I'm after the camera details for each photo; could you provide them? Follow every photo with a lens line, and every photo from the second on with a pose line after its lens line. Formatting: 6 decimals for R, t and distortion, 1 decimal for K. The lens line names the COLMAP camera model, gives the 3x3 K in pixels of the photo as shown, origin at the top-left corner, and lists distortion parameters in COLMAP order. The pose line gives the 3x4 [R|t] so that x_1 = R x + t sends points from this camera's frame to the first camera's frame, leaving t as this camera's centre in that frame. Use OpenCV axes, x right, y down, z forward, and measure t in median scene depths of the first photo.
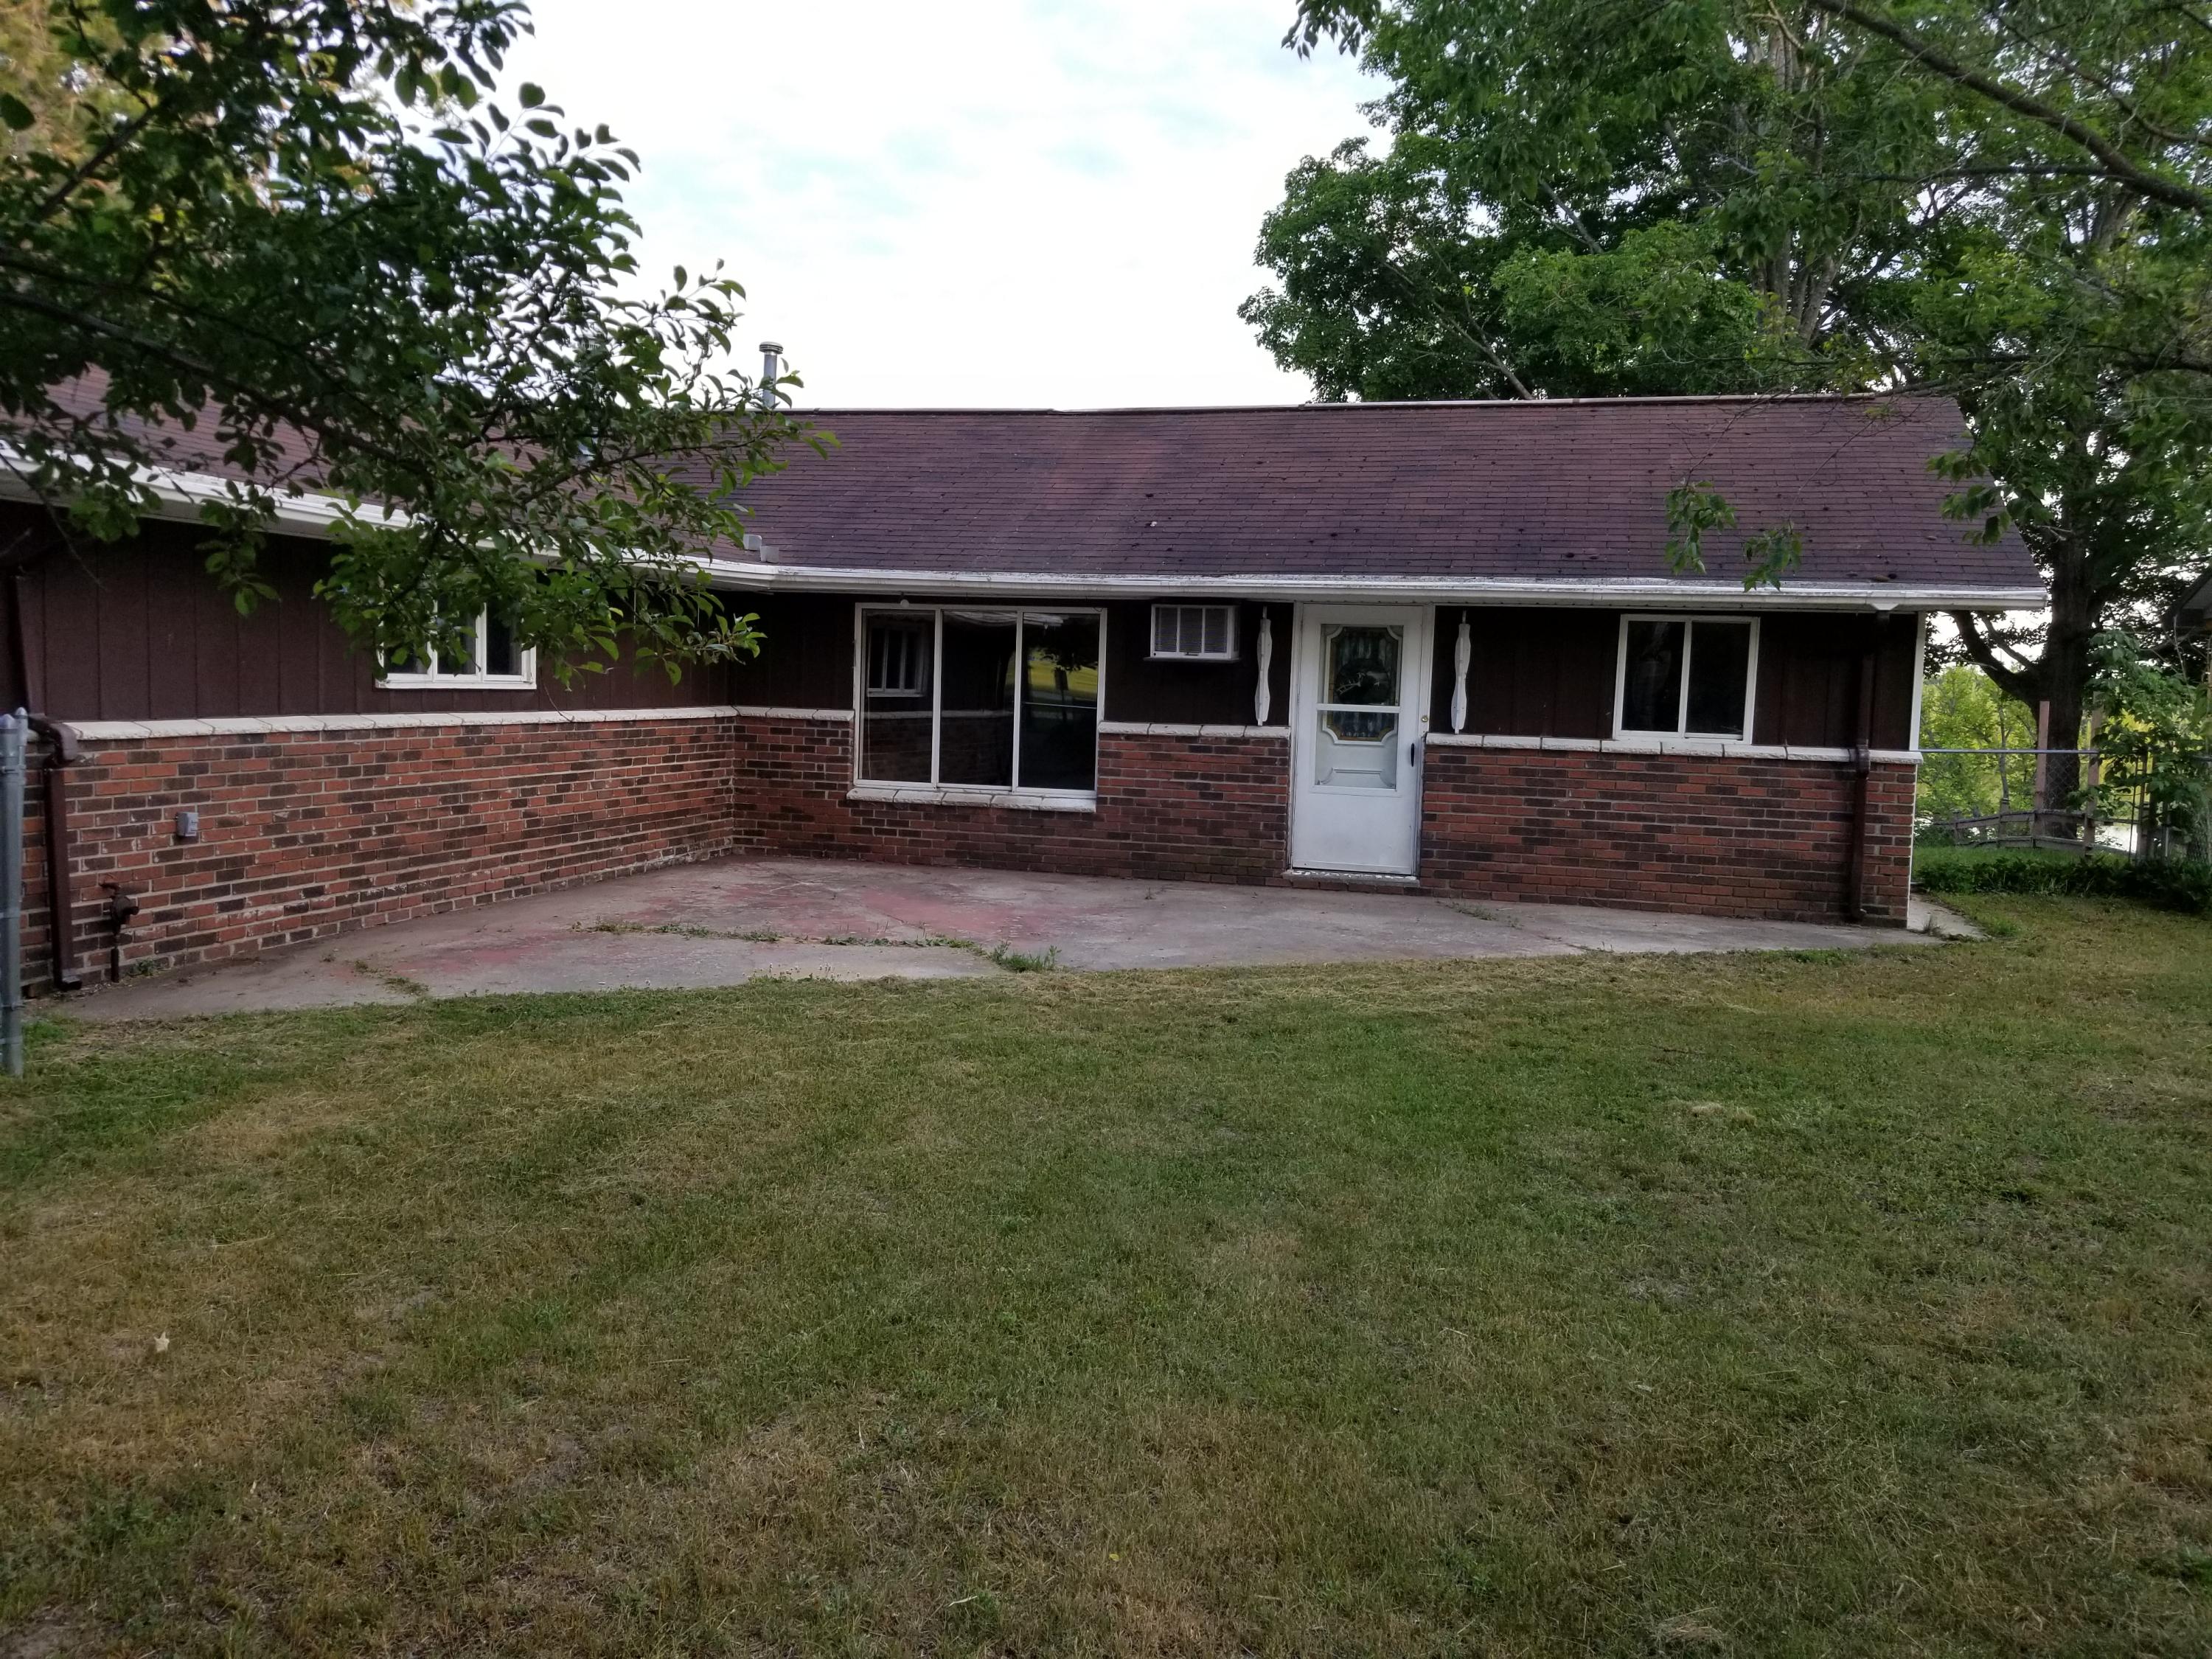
lens RADIAL K [[1699.5, 0, 1081.2], [0, 1699.5, 819.4], [0, 0, 1]] dist [0.116117, -0.190444]
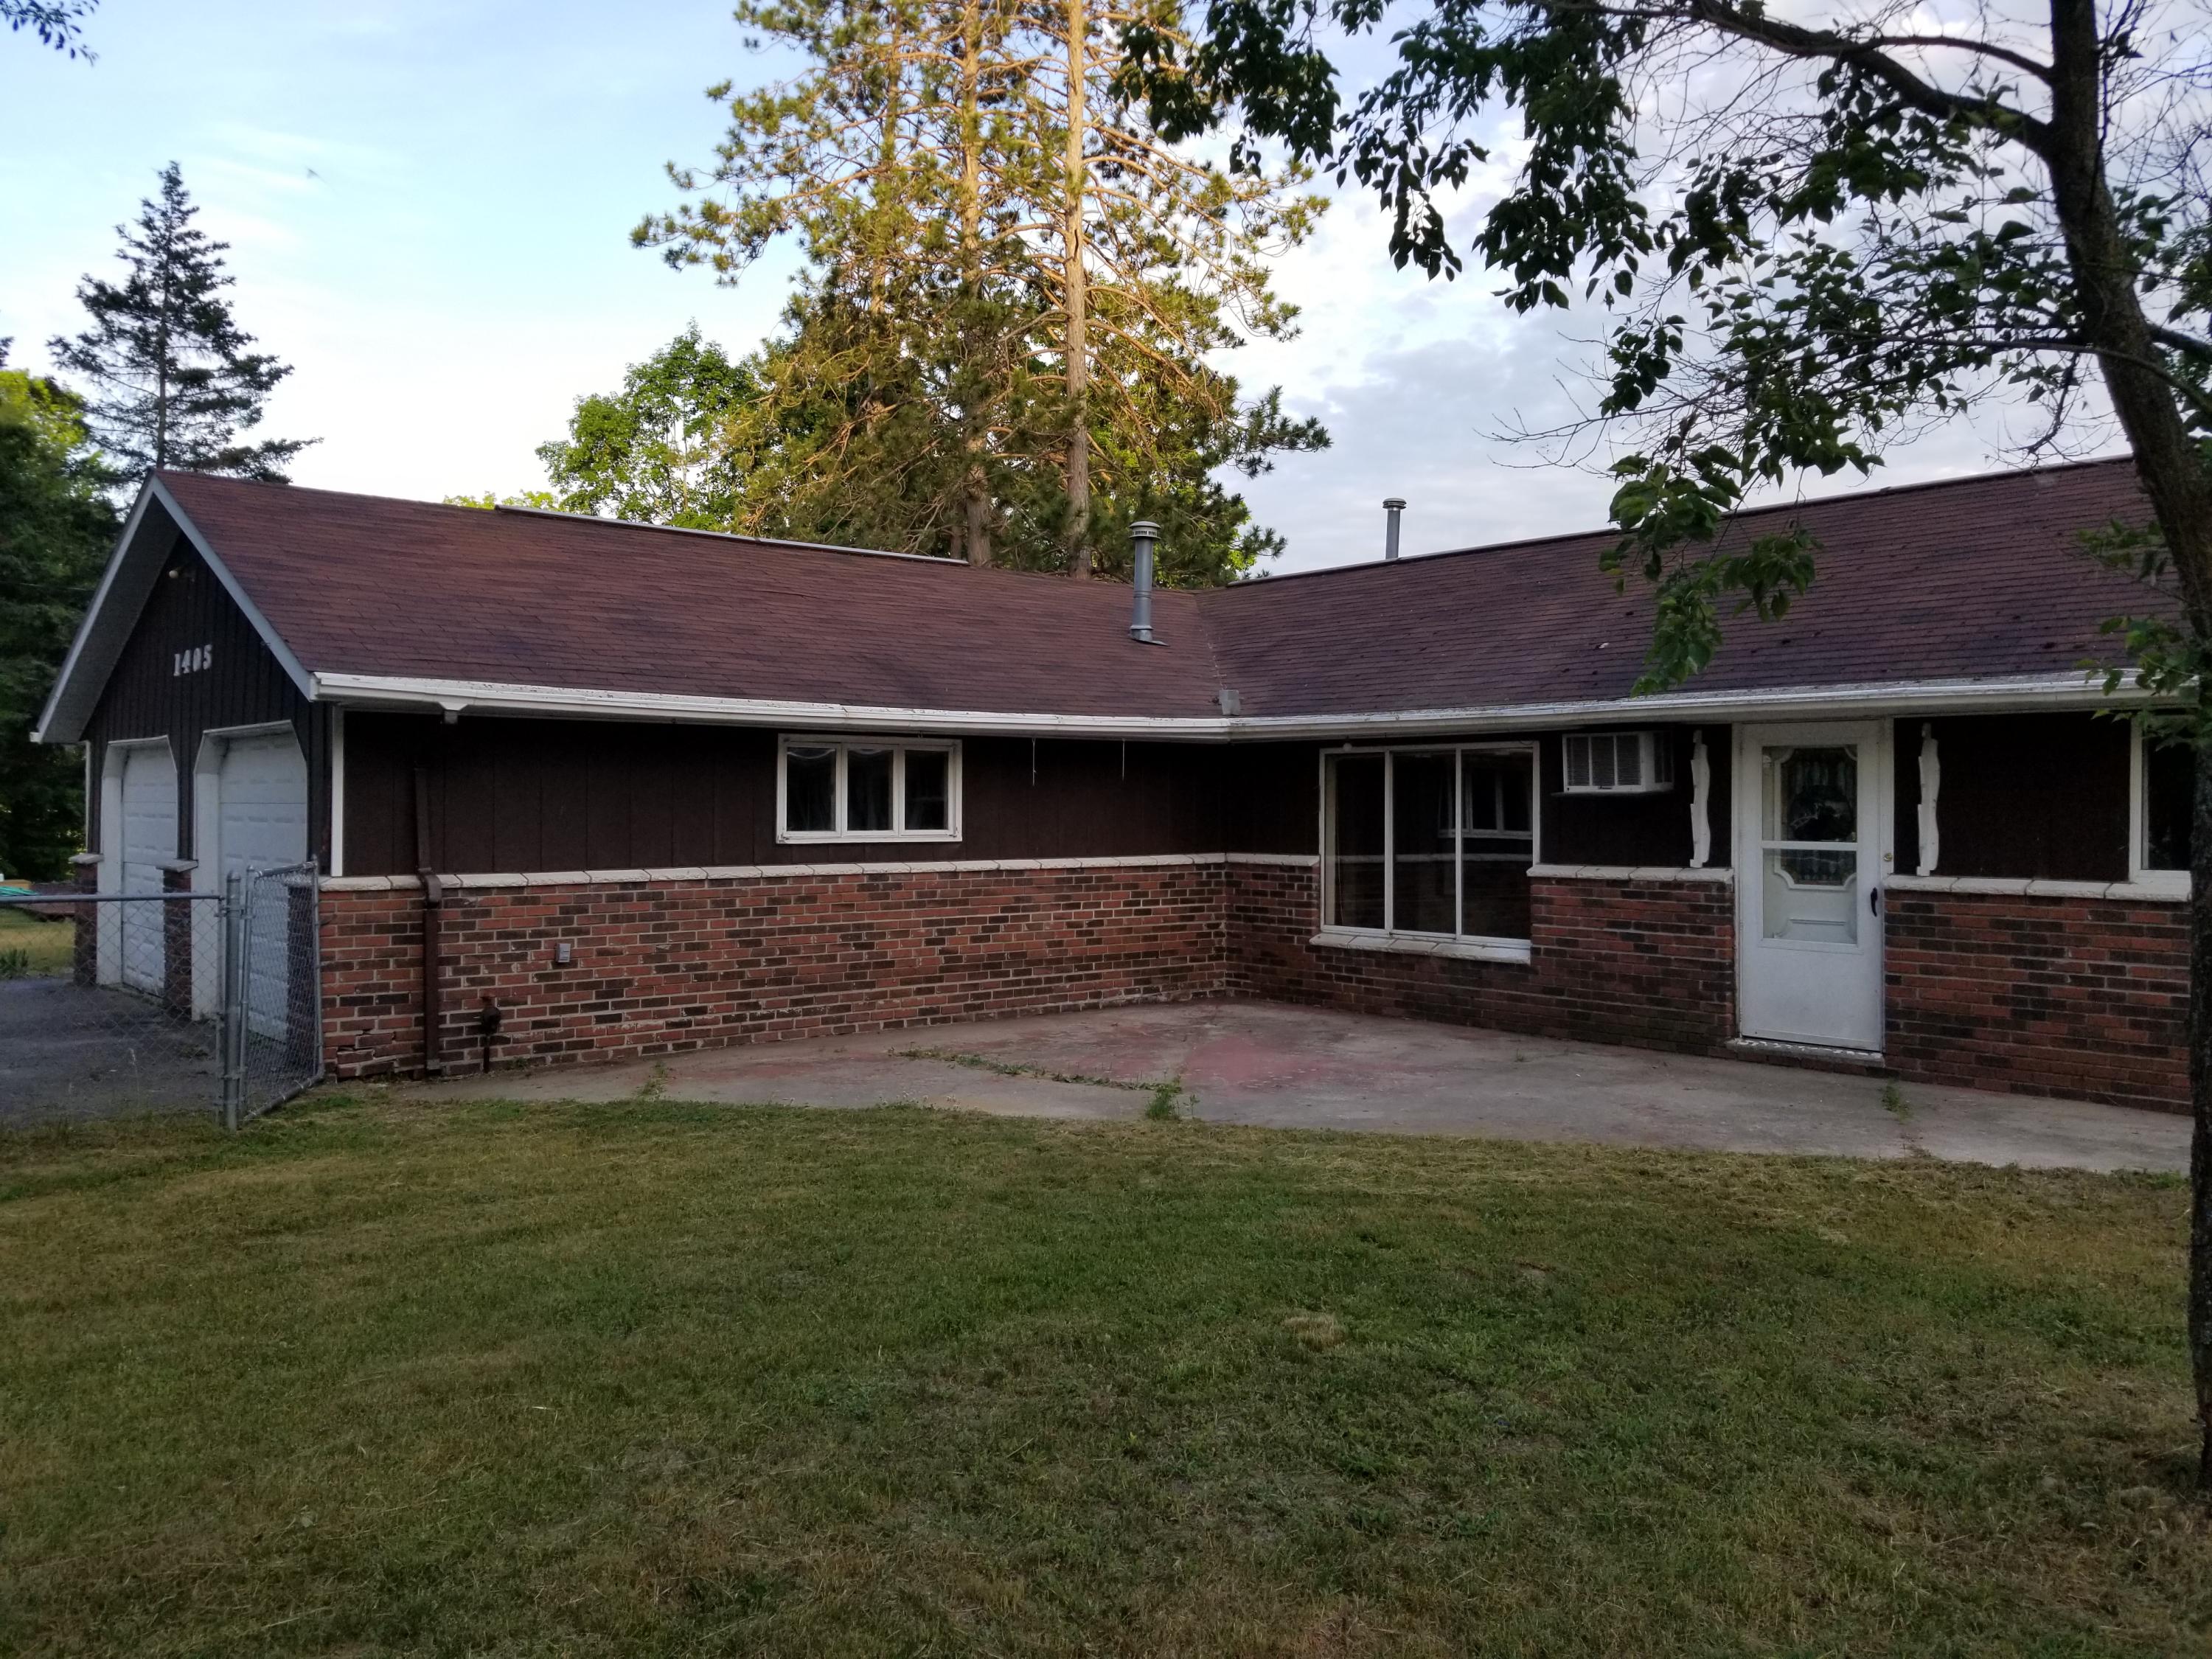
lens RADIAL K [[1683.1, 0, 1063.2], [0, 1683.1, 820.2], [0, 0, 1]] dist [0.129096, -0.252481]
pose [[0.820513, -0.025206, -0.571072, 0.349850], [-0.024287, 0.996588, -0.078882, -0.003308], [0.571112, 0.078593, 0.817101, 0.117974]]
